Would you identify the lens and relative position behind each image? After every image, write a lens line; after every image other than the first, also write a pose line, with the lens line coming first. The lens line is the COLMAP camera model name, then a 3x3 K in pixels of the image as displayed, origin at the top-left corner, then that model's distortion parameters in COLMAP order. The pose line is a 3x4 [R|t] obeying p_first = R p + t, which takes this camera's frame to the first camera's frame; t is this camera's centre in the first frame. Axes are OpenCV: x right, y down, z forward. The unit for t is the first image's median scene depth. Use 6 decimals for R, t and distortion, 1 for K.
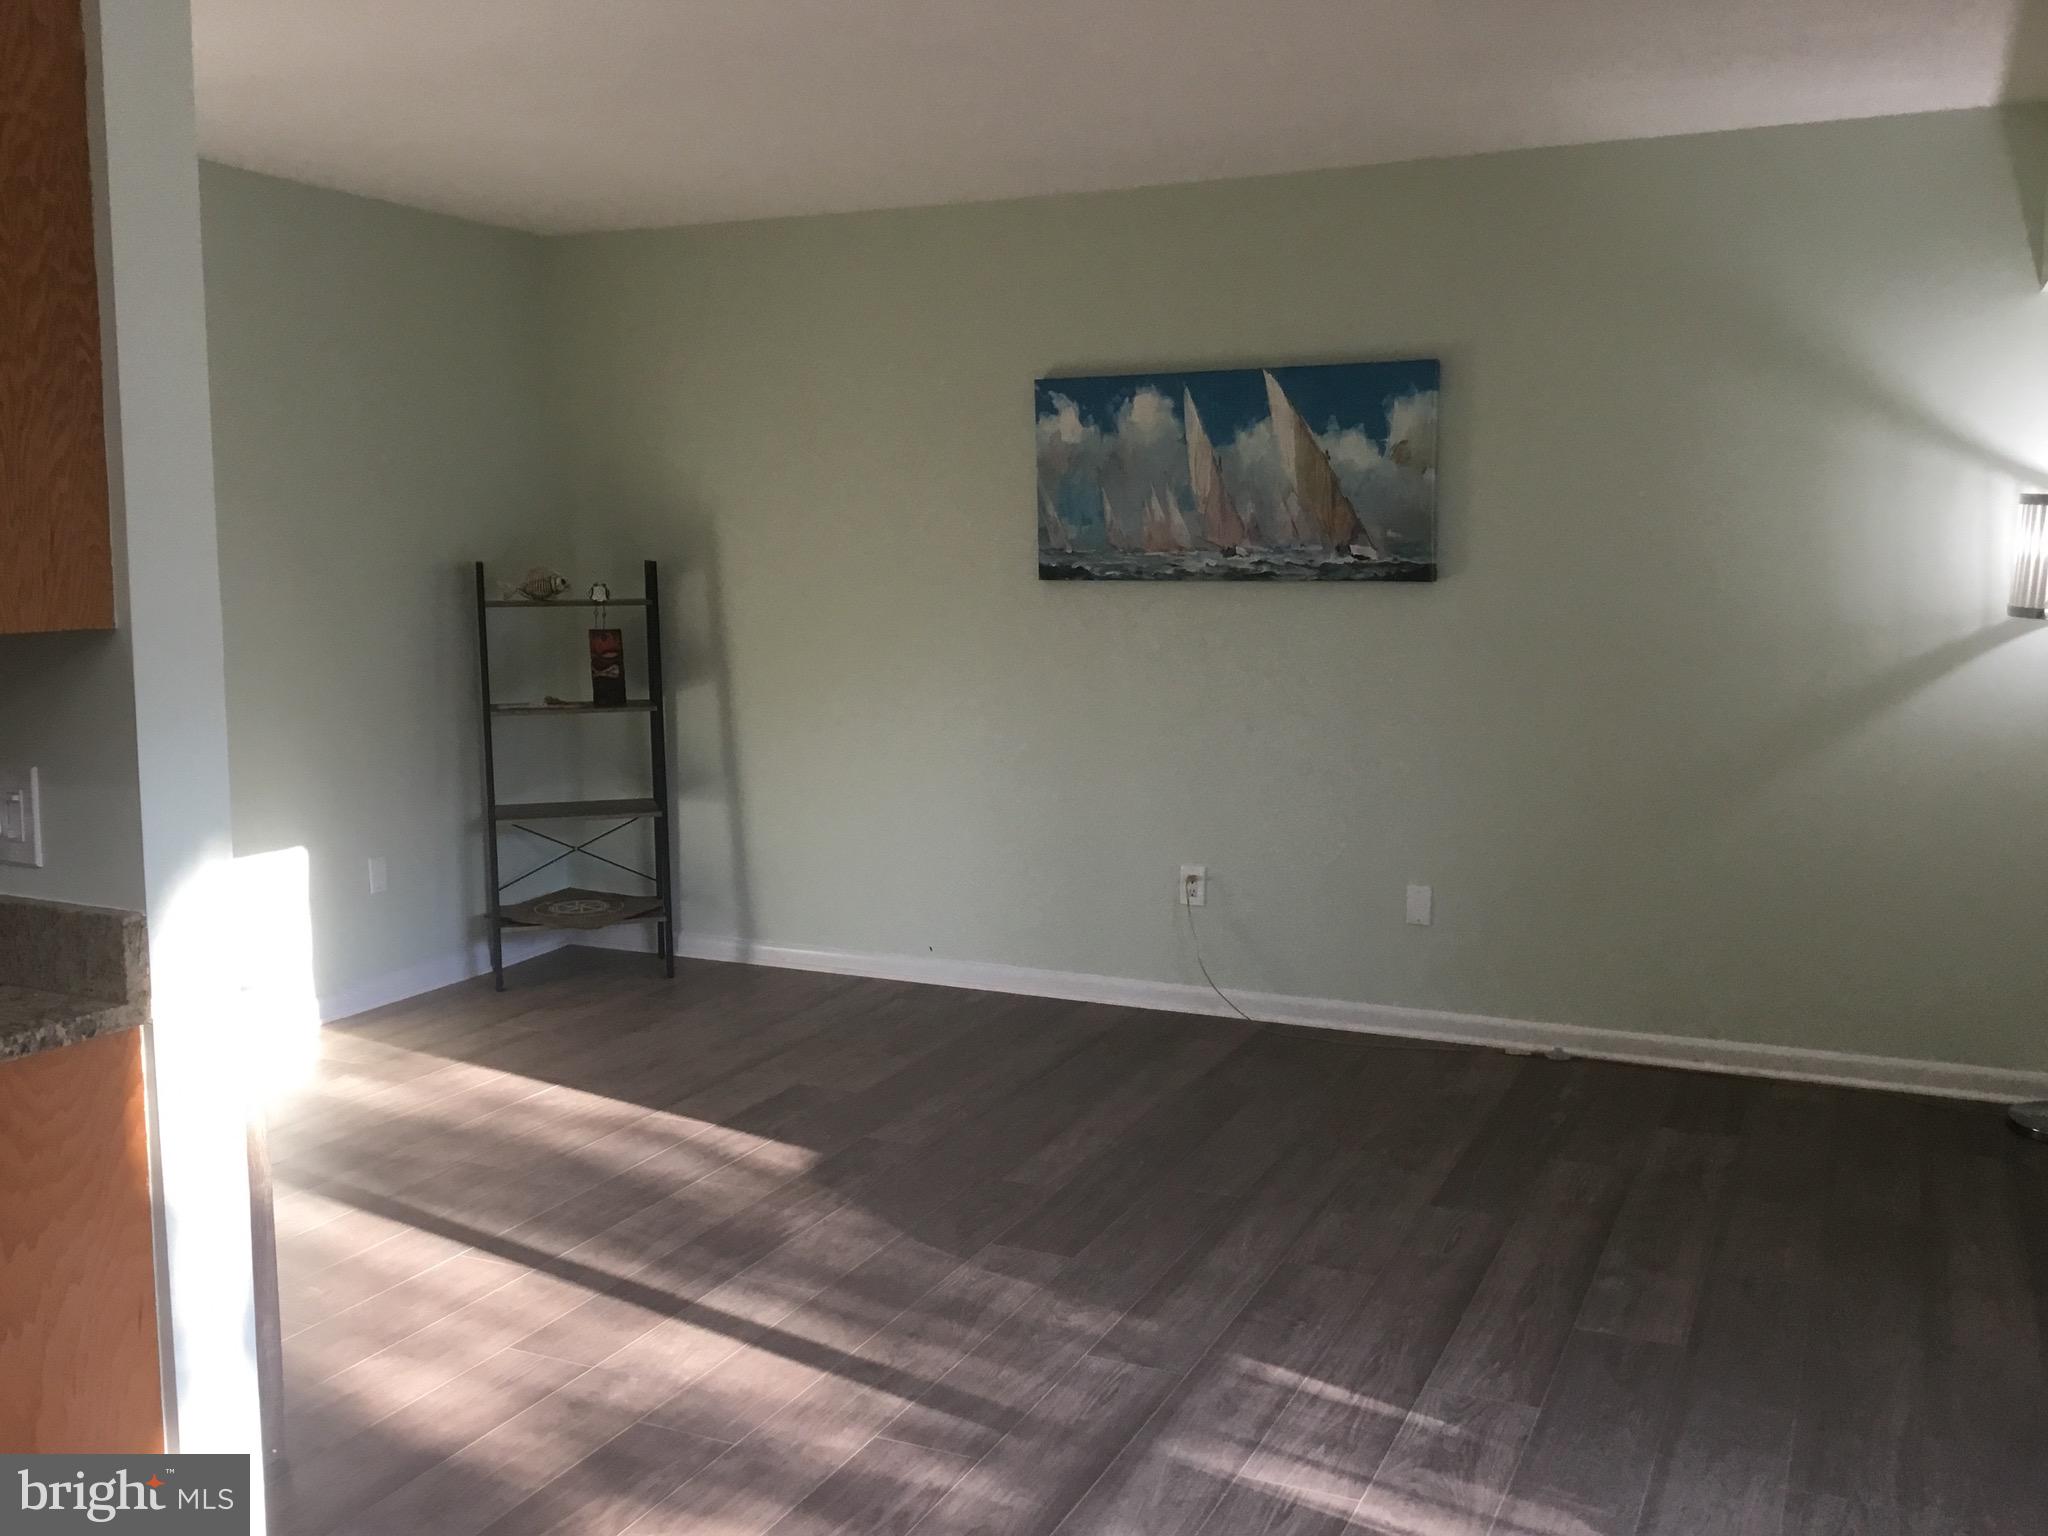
lens RADIAL K [[1884.4, 0, 1024.0], [0, 1884.4, 768.0], [0, 0, 1]] dist [0.151841, -0.284414]
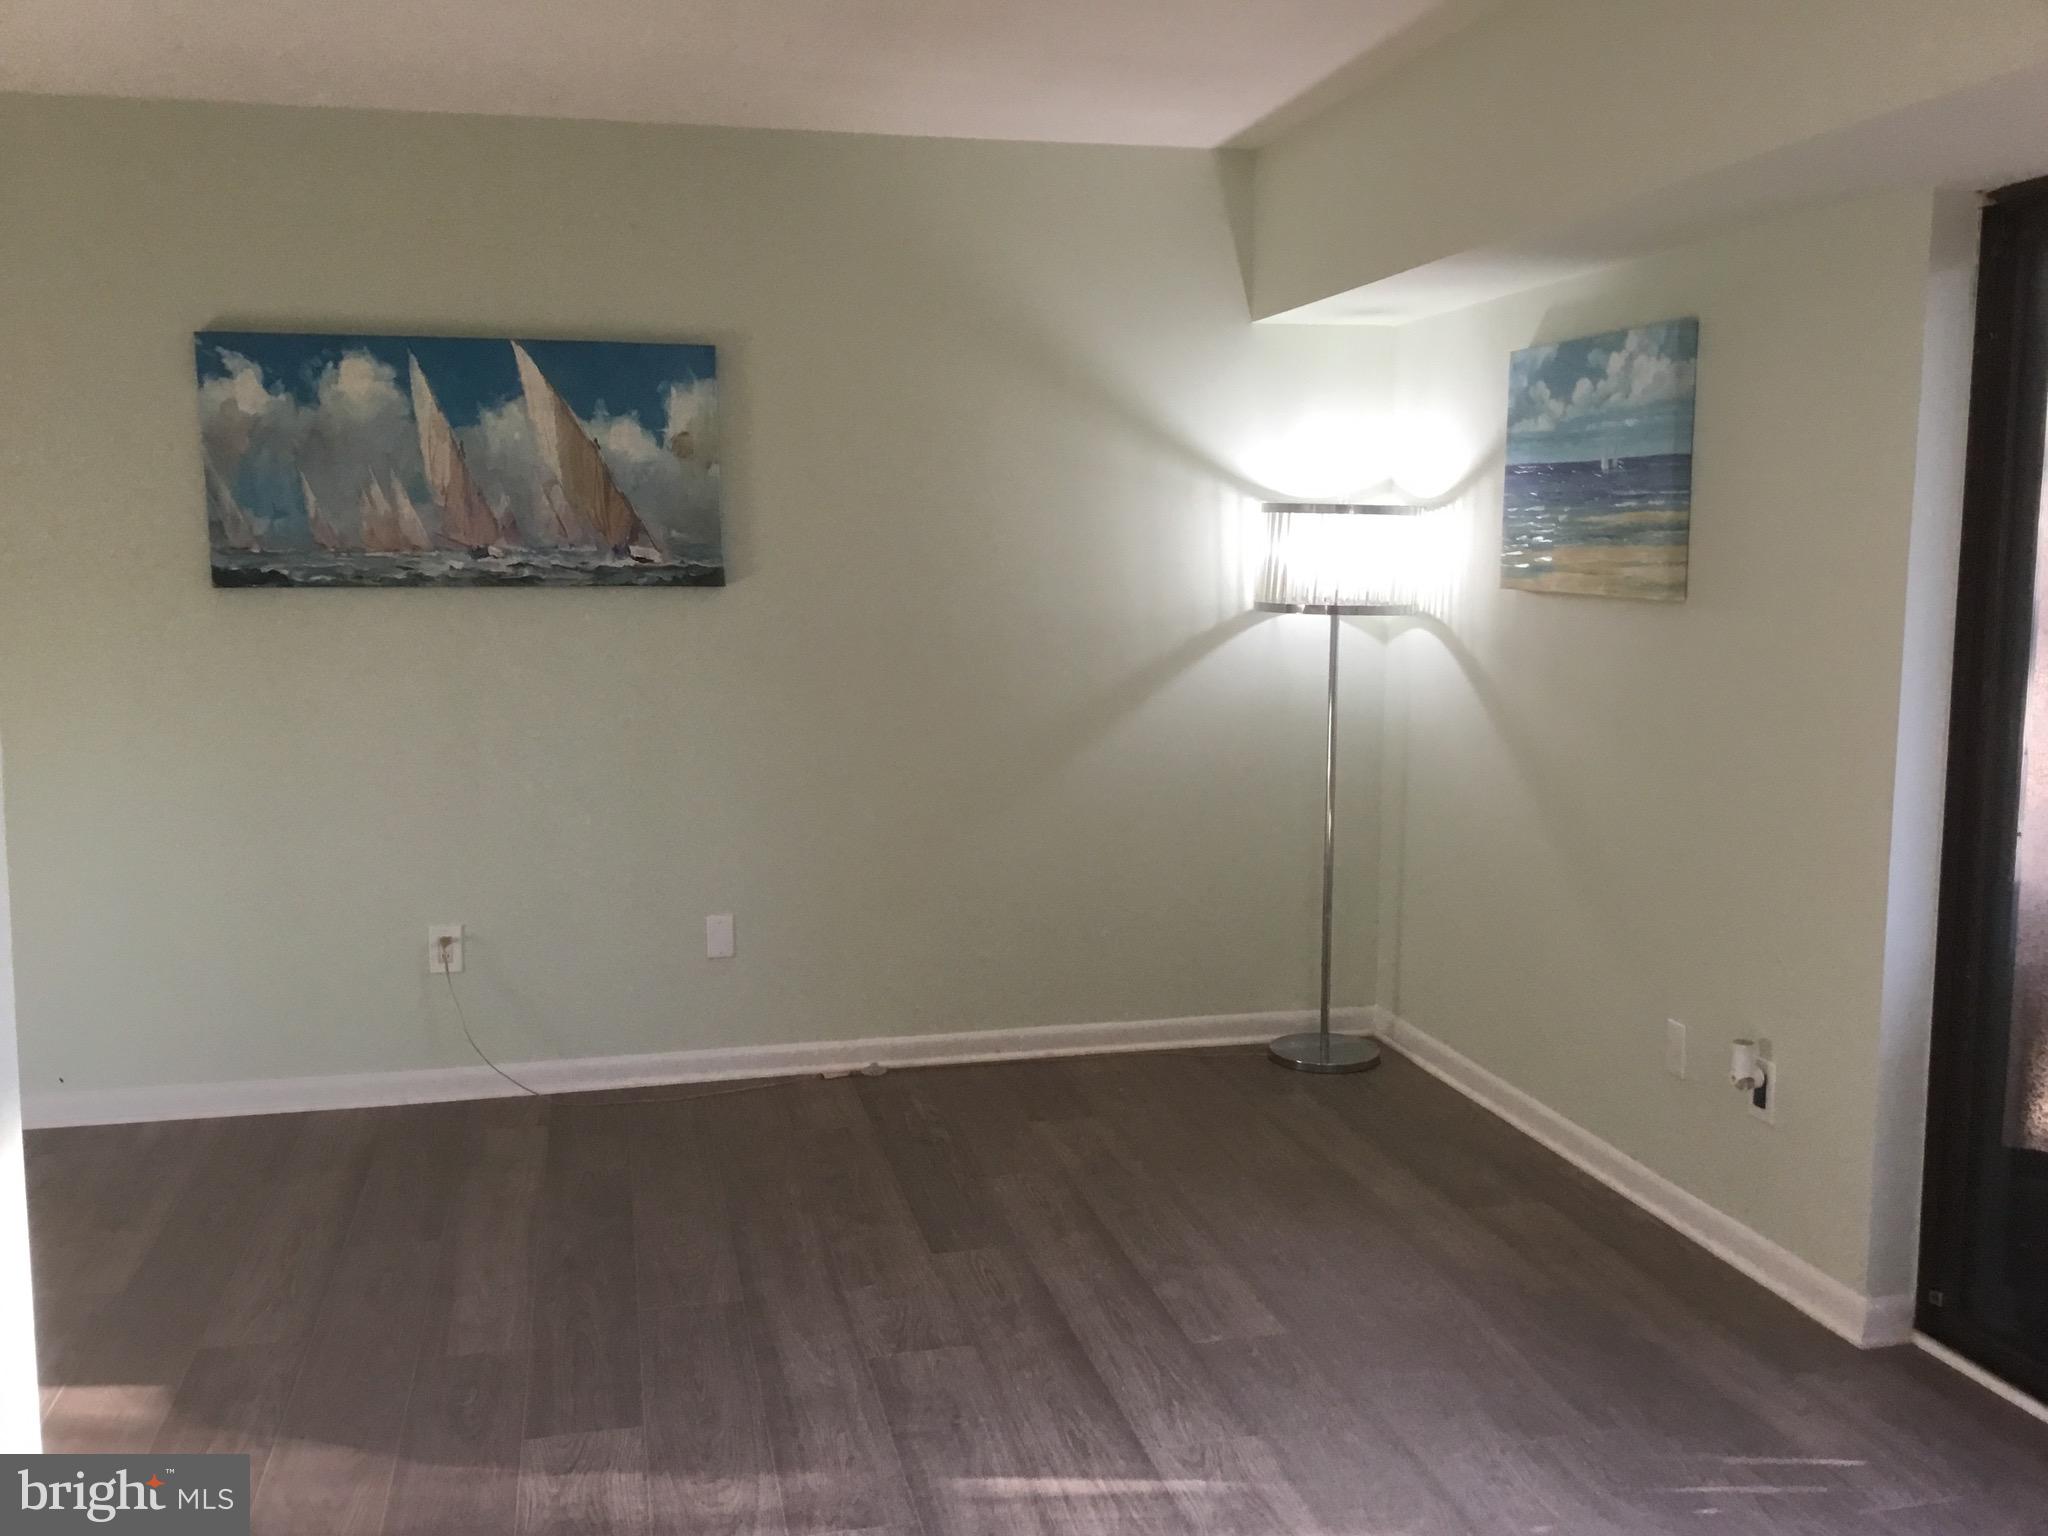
lens RADIAL K [[1884.4, 0, 1024.0], [0, 1884.4, 768.0], [0, 0, 1]] dist [0.151841, -0.284414]
pose [[0.783625, -0.073691, 0.616848, -0.236010], [0.073160, 0.996977, 0.026162, -0.022453], [-0.616911, 0.024628, 0.786648, 0.179180]]
